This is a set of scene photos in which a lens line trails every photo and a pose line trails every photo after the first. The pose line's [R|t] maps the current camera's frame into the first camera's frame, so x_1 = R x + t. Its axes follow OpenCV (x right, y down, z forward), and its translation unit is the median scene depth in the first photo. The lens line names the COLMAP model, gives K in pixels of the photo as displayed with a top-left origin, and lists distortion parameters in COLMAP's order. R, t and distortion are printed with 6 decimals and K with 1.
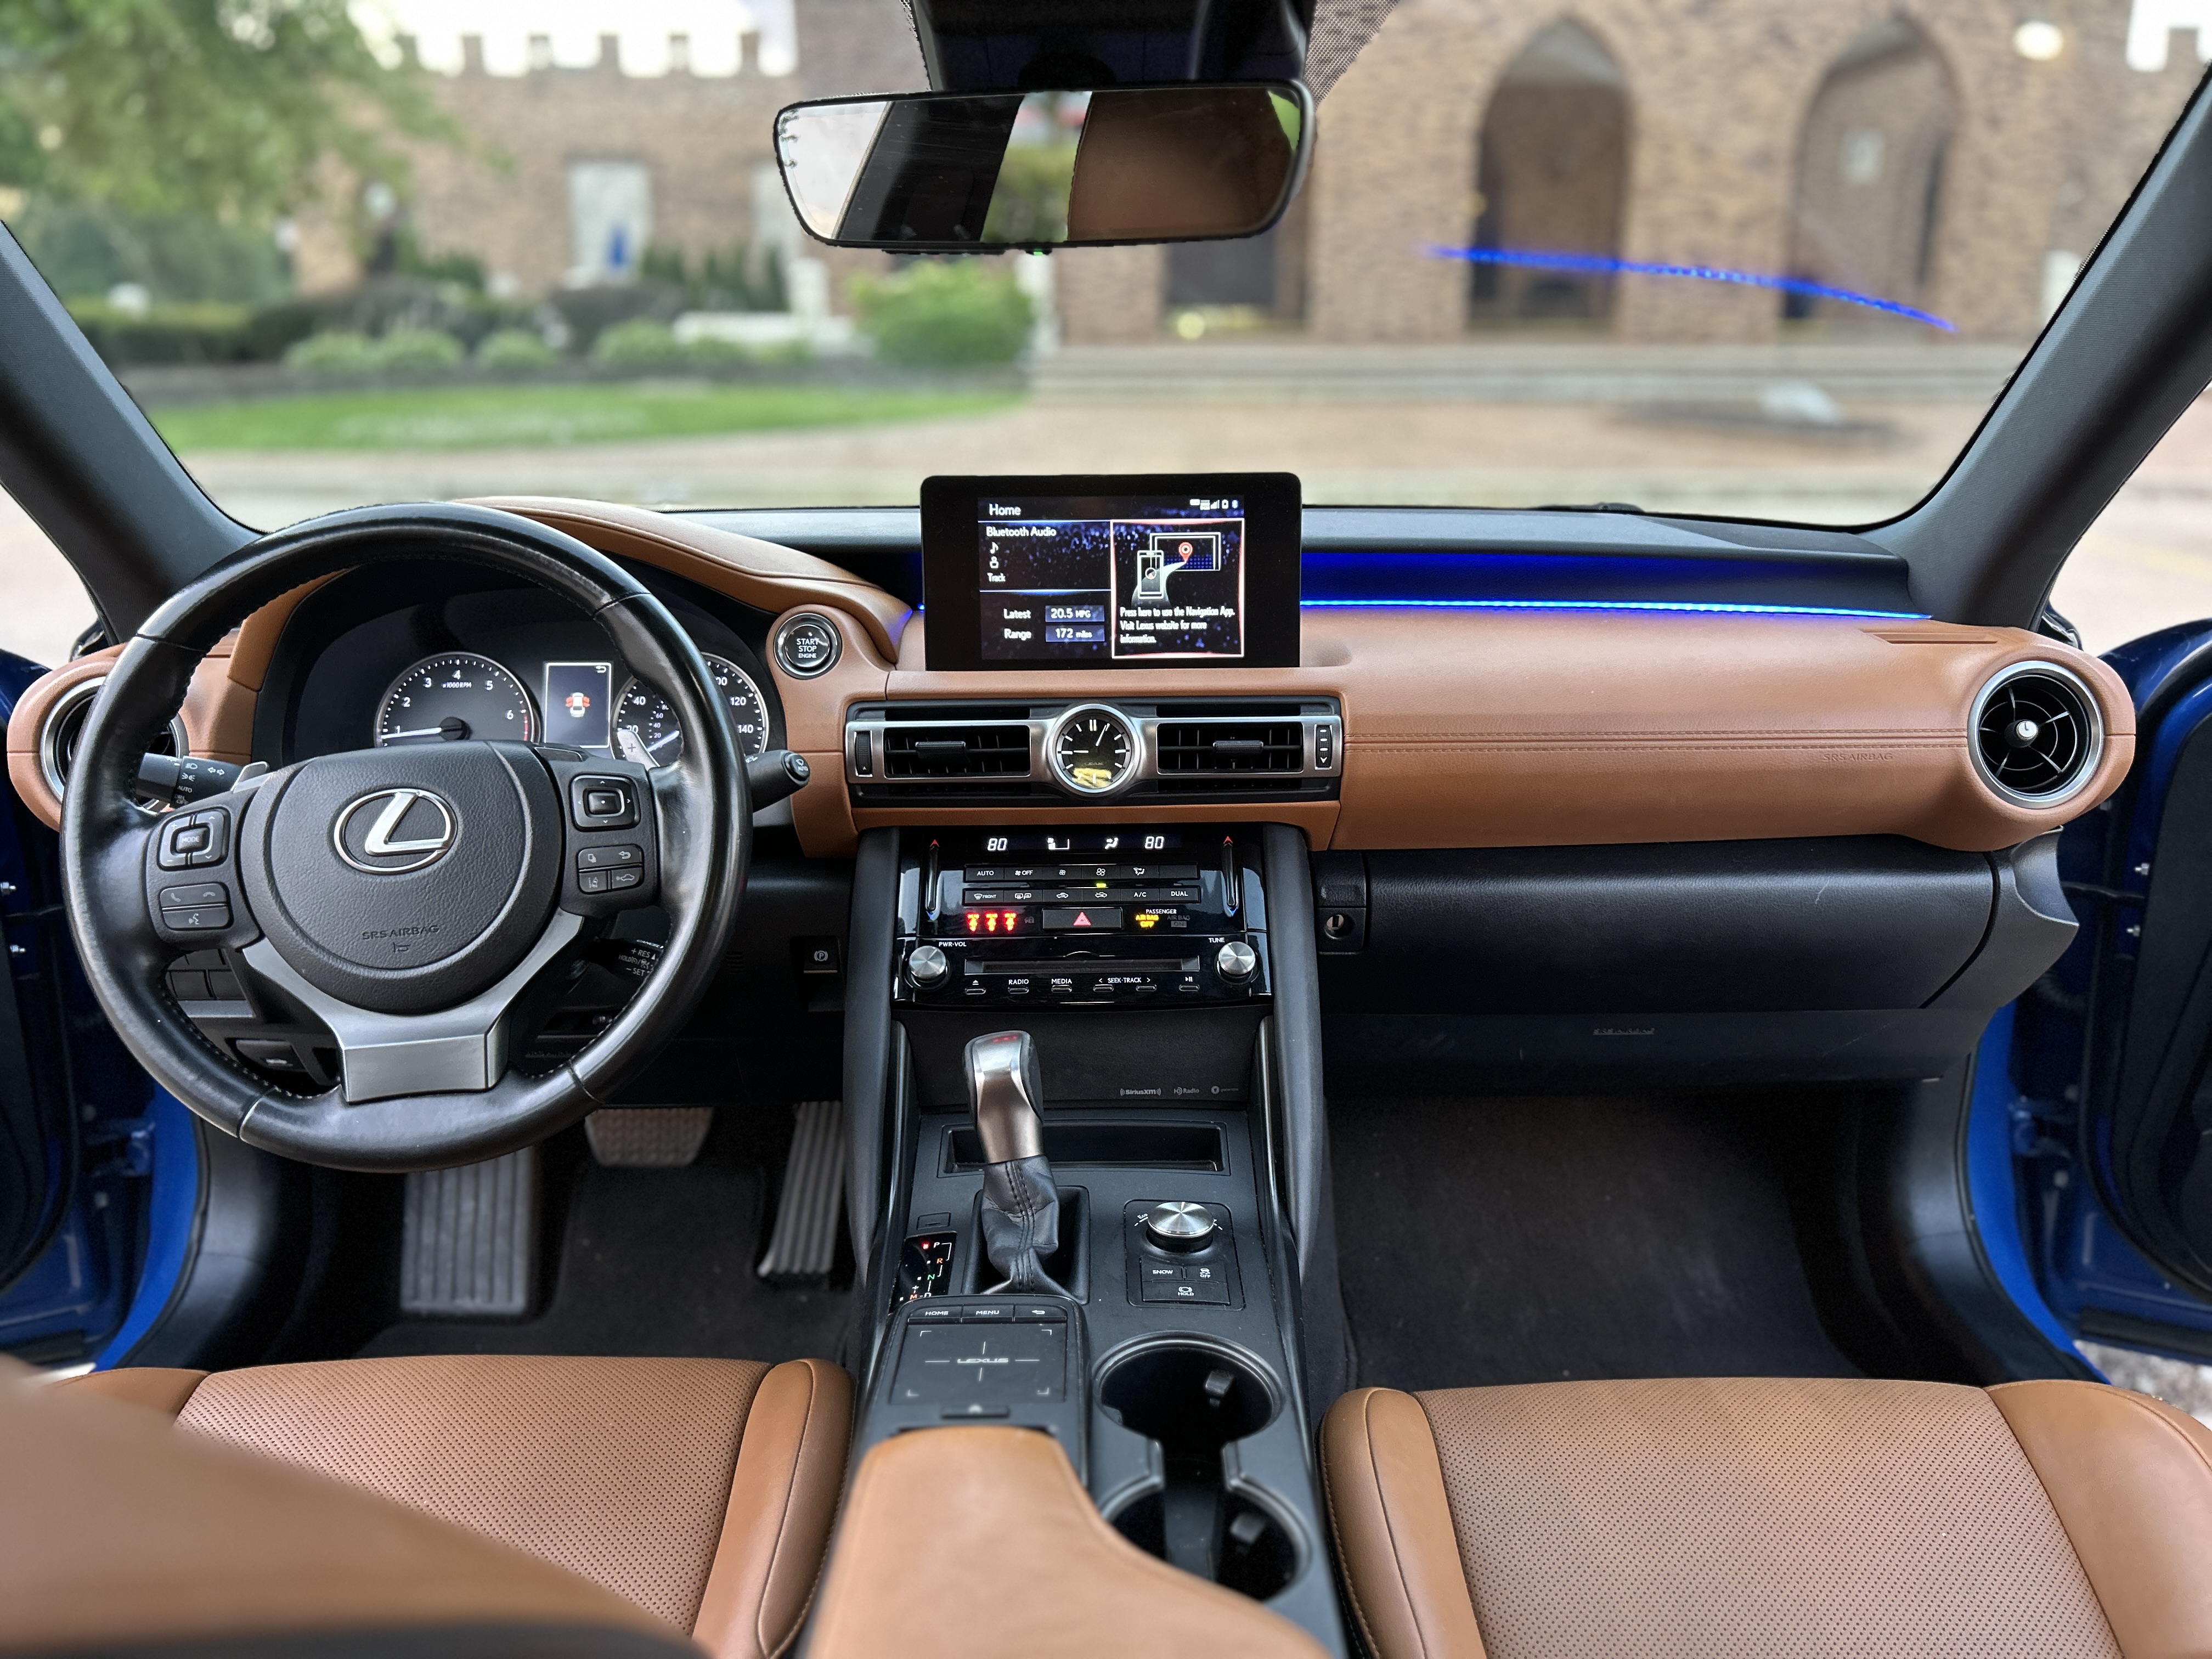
lens RADIAL K [[1563.5, 0, 1106.0], [0, 1563.5, 829.5], [0, 0, 1]] dist [0.121084, -0.203047]
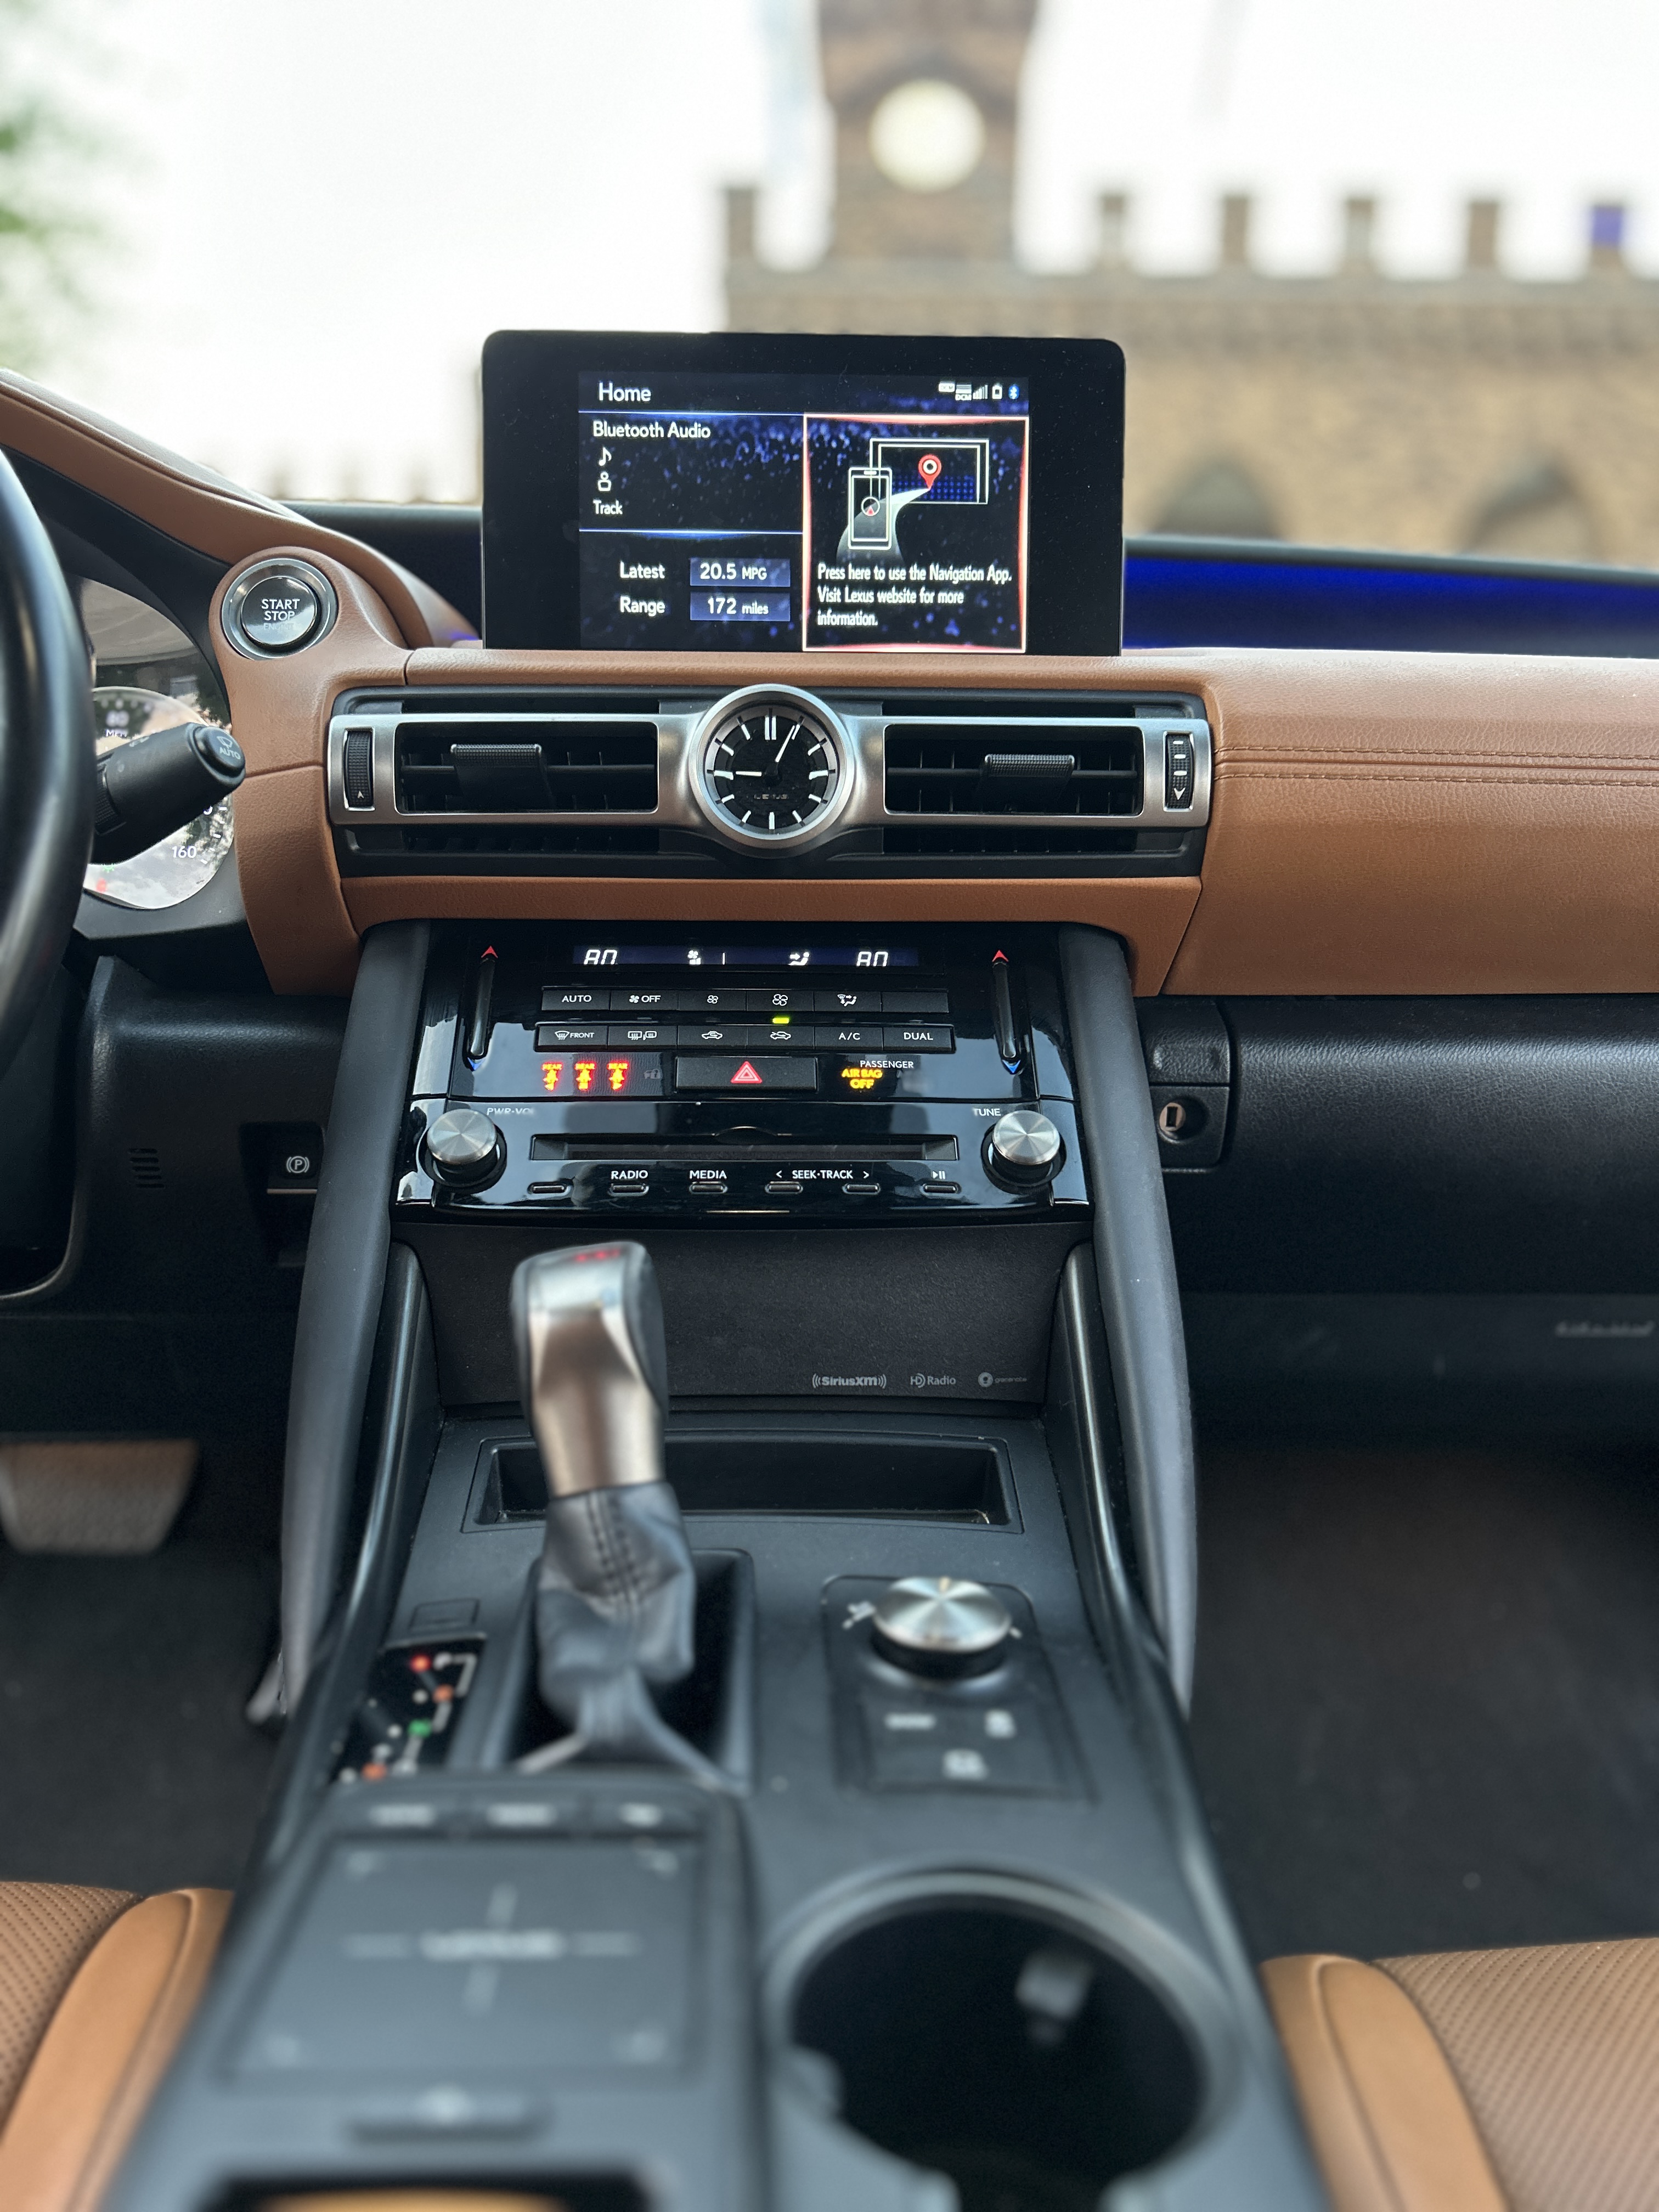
lens RADIAL K [[1685.0, 0, 794.9], [0, 1685.0, 1087.6], [0, 0, 1]] dist [0.016510, -0.010573]
pose [[0.999739, 0.013324, 0.018574, -0.008894], [-0.011727, 0.996431, -0.083590, 0.110596], [-0.019621, 0.083350, 0.996327, 0.396320]]
